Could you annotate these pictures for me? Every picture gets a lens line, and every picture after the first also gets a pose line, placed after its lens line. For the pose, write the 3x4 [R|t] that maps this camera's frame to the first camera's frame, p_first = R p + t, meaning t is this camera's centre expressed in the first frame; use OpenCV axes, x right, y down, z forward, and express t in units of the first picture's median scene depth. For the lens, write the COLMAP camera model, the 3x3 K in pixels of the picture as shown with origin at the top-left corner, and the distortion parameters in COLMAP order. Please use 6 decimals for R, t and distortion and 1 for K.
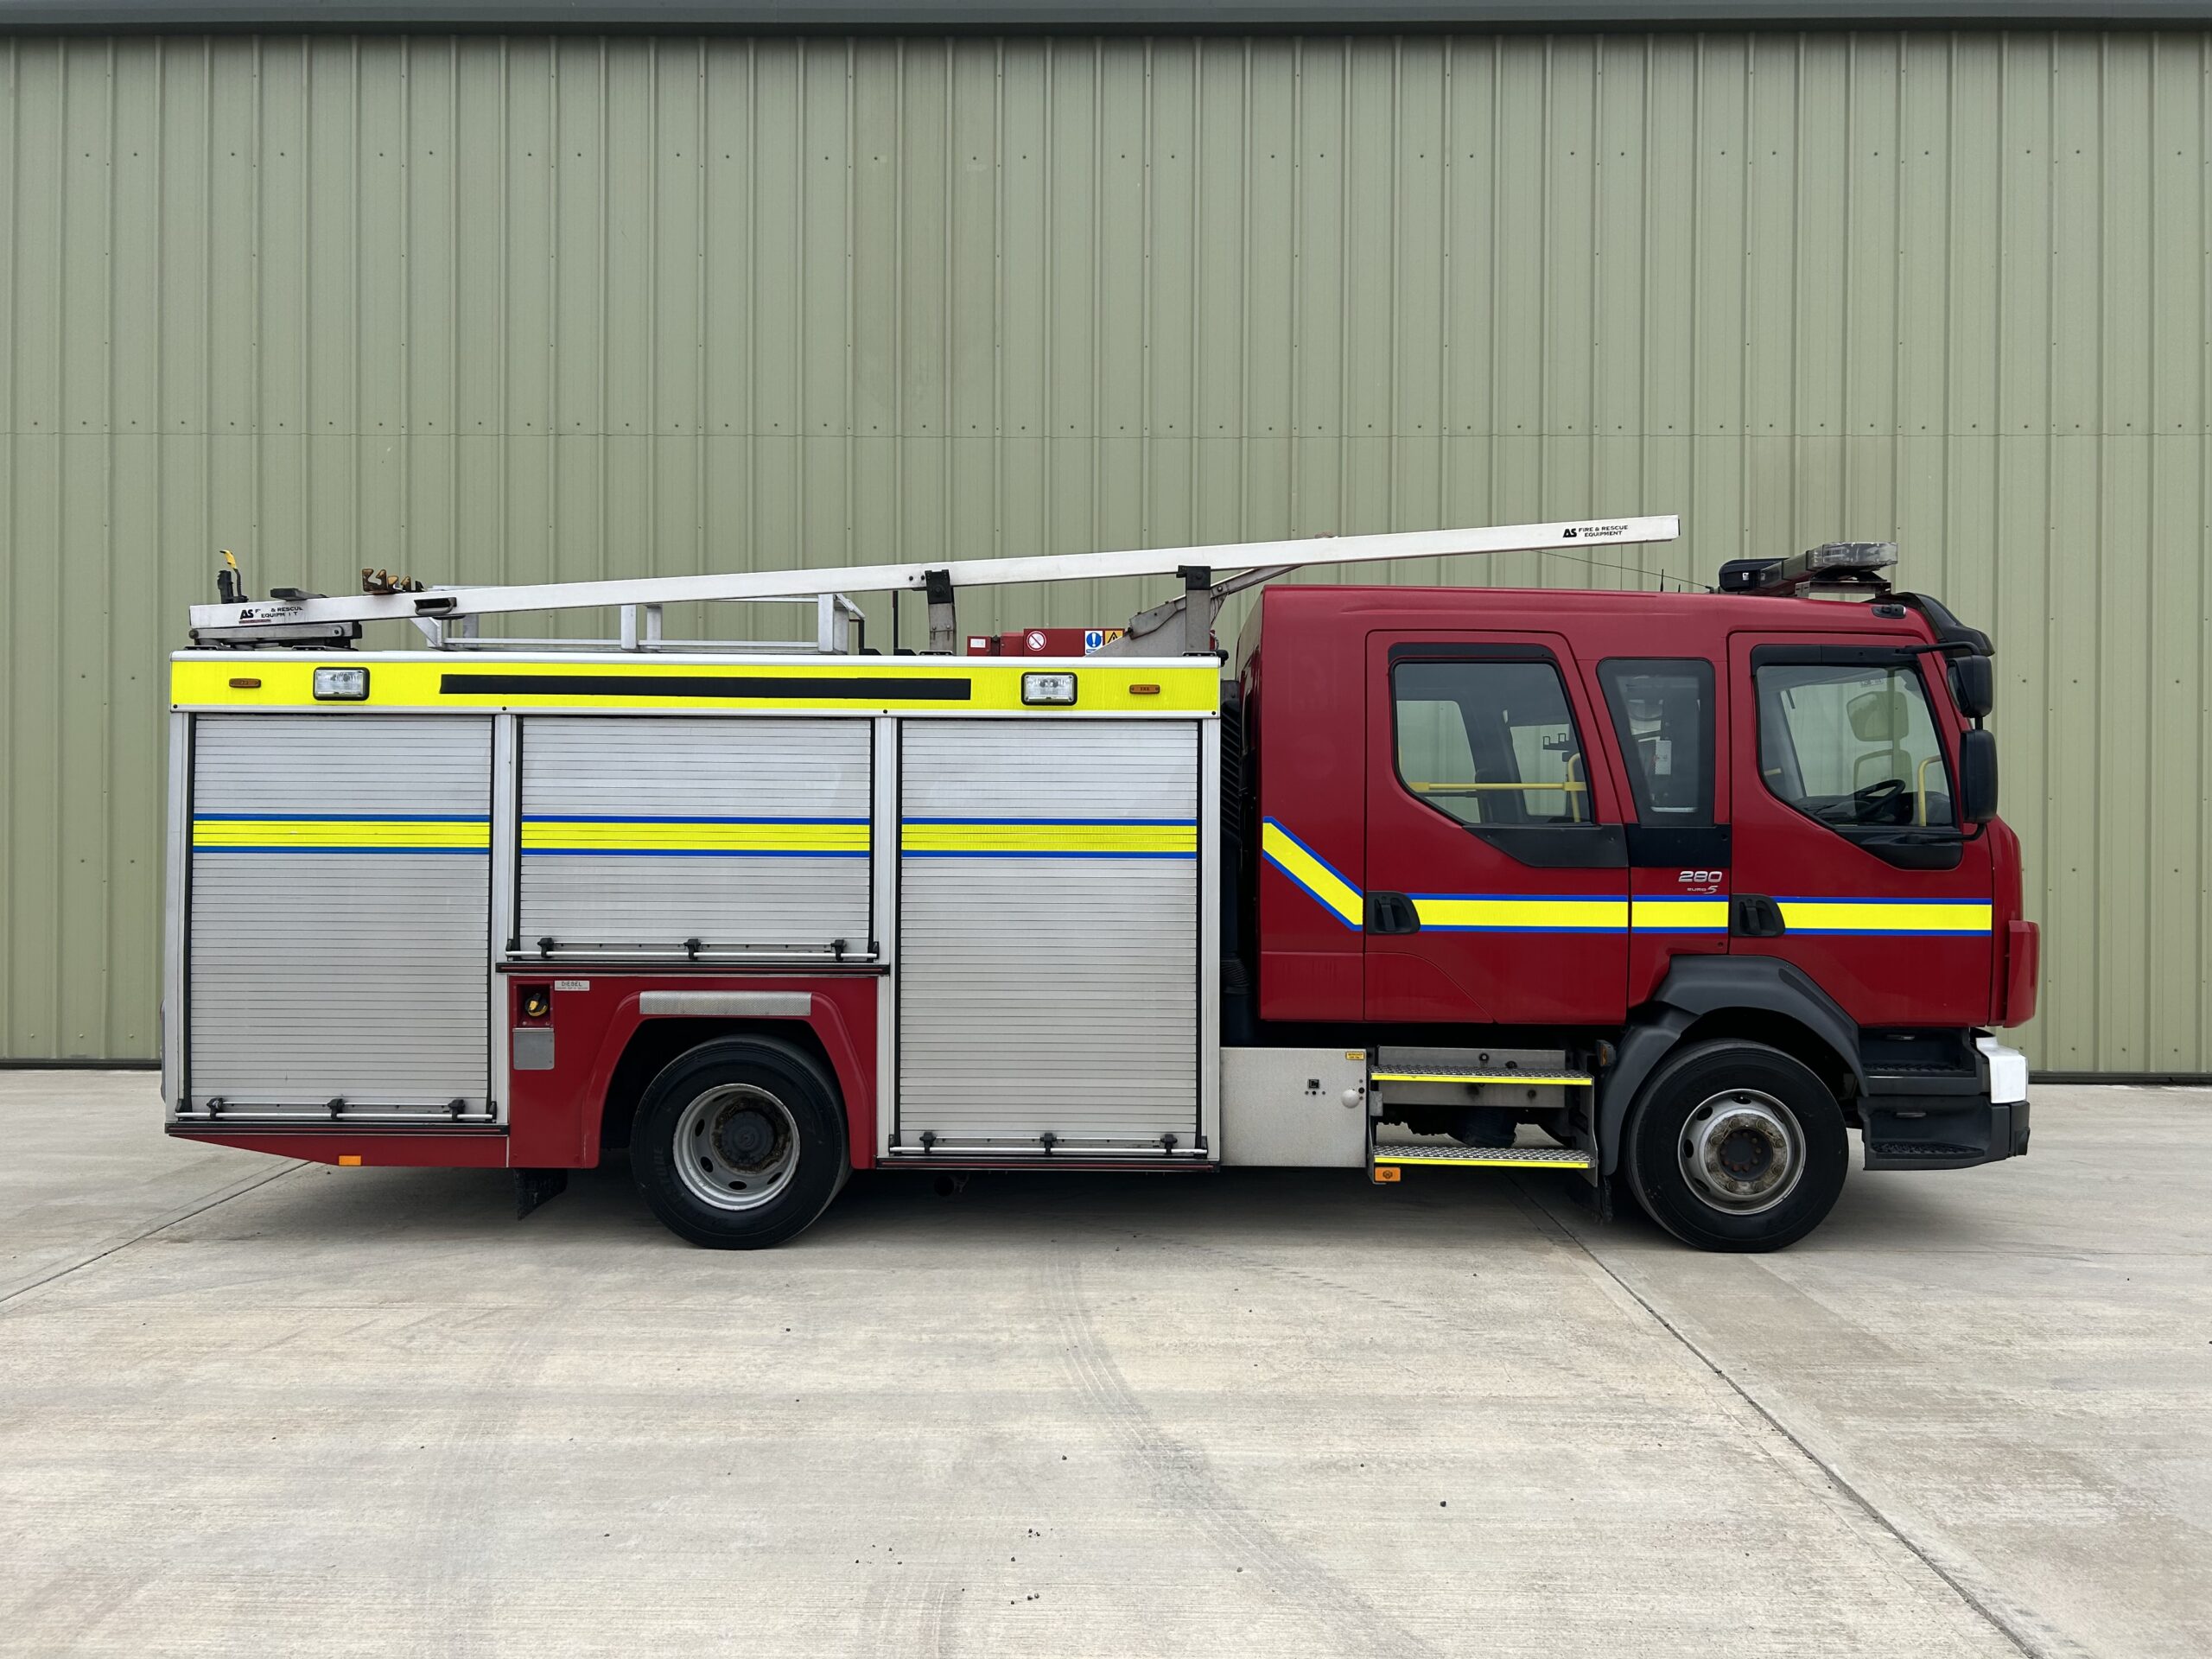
lens RADIAL K [[1685.9, 0, 1107.9], [0, 1685.9, 820.1], [0, 0, 1]] dist [0.058236, -0.063539]
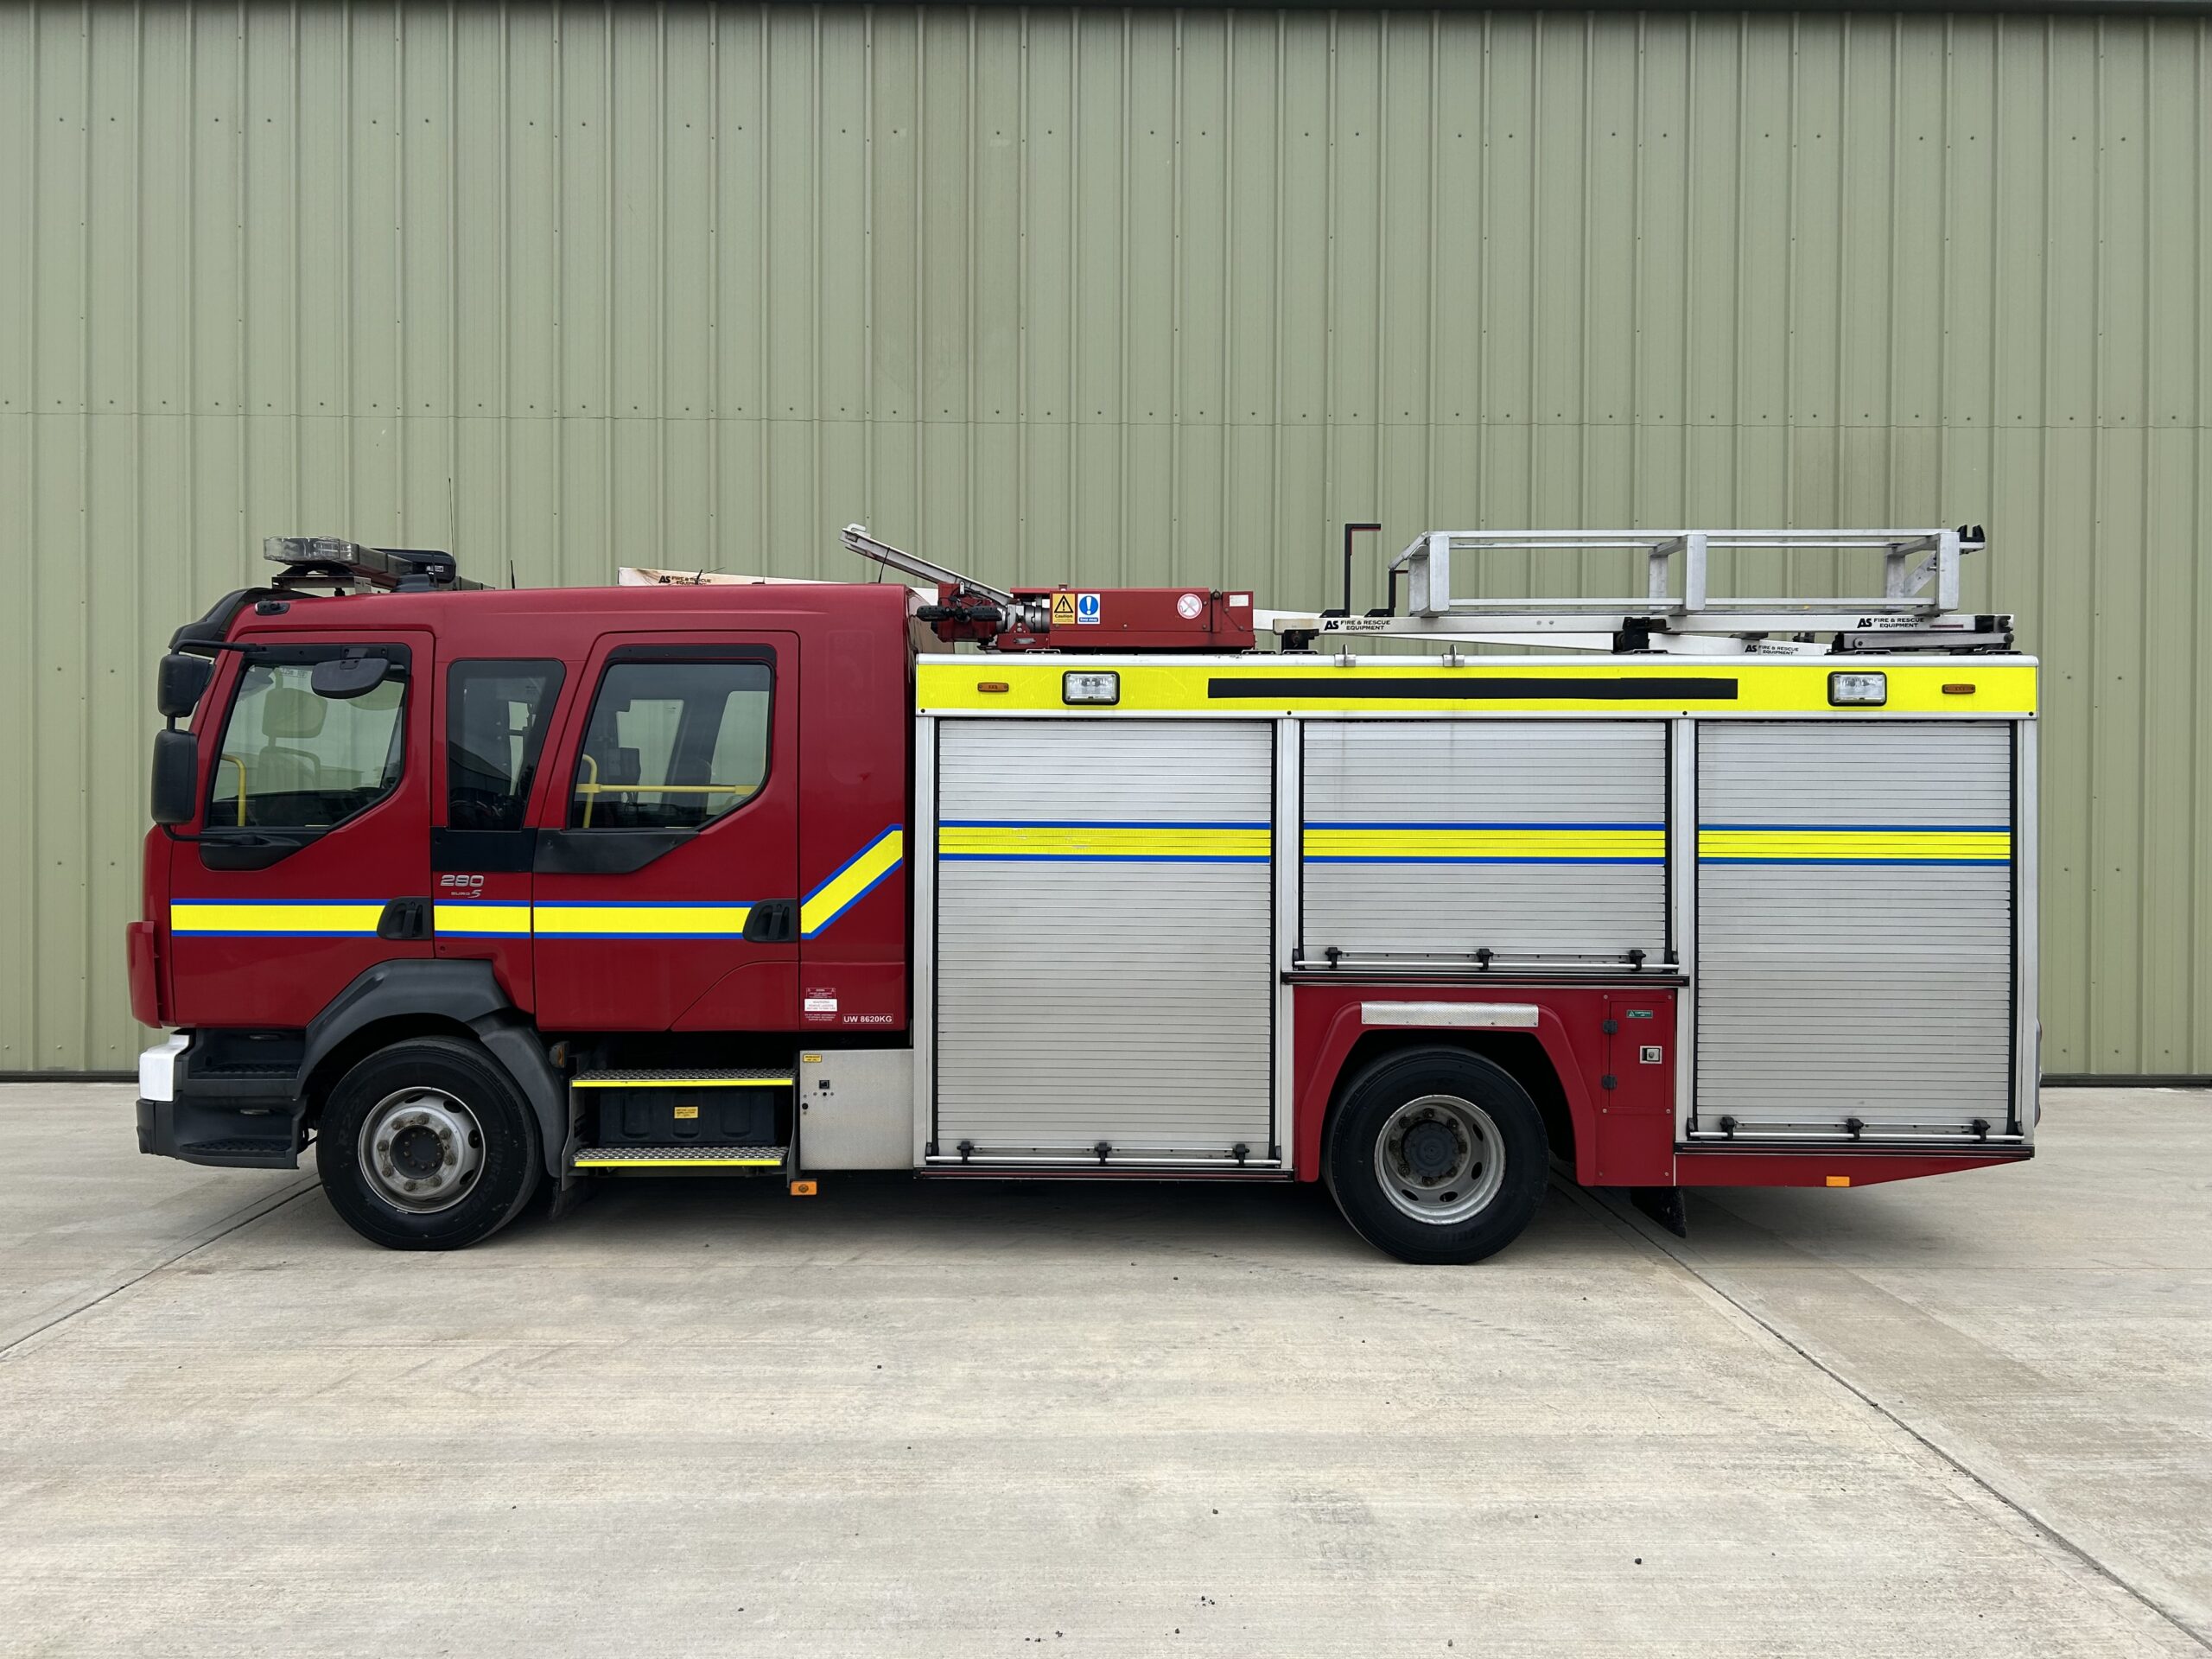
lens RADIAL K [[1687.1, 0, 1106.0], [0, 1687.1, 829.5], [0, 0, 1]] dist [0.058033, -0.061867]
pose [[0.999564, -0.000742, 0.029534, -0.083109], [0.000527, 0.999973, 0.007297, -0.002721], [-0.029538, -0.007278, 0.999537, 0.056663]]
